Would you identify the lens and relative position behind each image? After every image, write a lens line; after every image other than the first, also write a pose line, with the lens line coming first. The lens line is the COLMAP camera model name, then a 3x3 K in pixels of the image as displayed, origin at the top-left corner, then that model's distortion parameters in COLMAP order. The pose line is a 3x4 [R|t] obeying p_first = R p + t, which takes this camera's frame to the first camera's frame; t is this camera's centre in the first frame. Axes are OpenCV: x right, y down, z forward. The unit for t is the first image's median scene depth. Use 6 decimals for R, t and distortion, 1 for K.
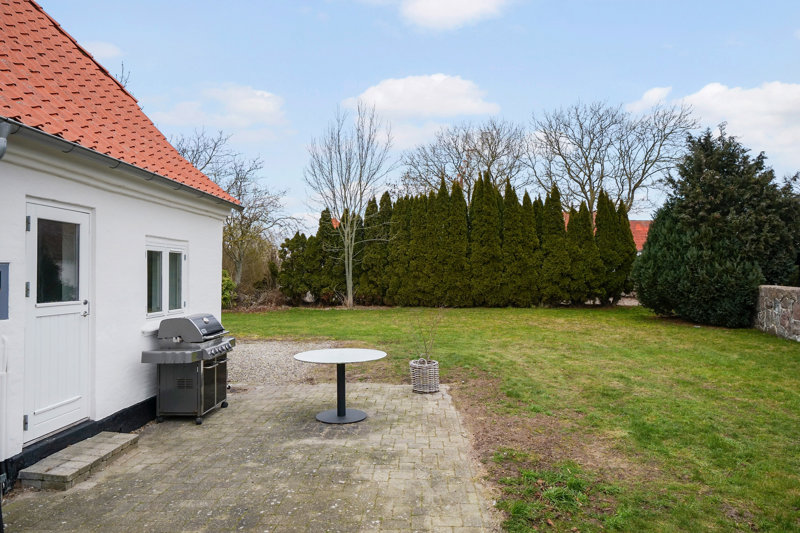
lens RADIAL K [[480.9, 0, 400.0], [0, 480.9, 266.5], [0, 0, 1]] dist [-0.003494, -0.000284]
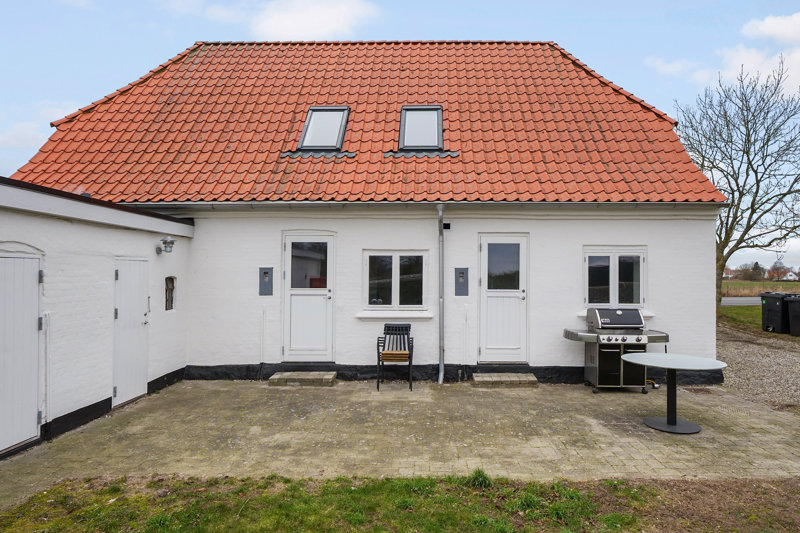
lens RADIAL K [[480.9, 0, 400.0], [0, 480.9, 266.5], [0, 0, 1]] dist [-0.003494, -0.000284]
pose [[0.029372, -0.012534, -0.999490, 0.979344], [0.012999, 0.999842, -0.012157, 0.005613], [0.999484, -0.012635, 0.029530, 0.536183]]
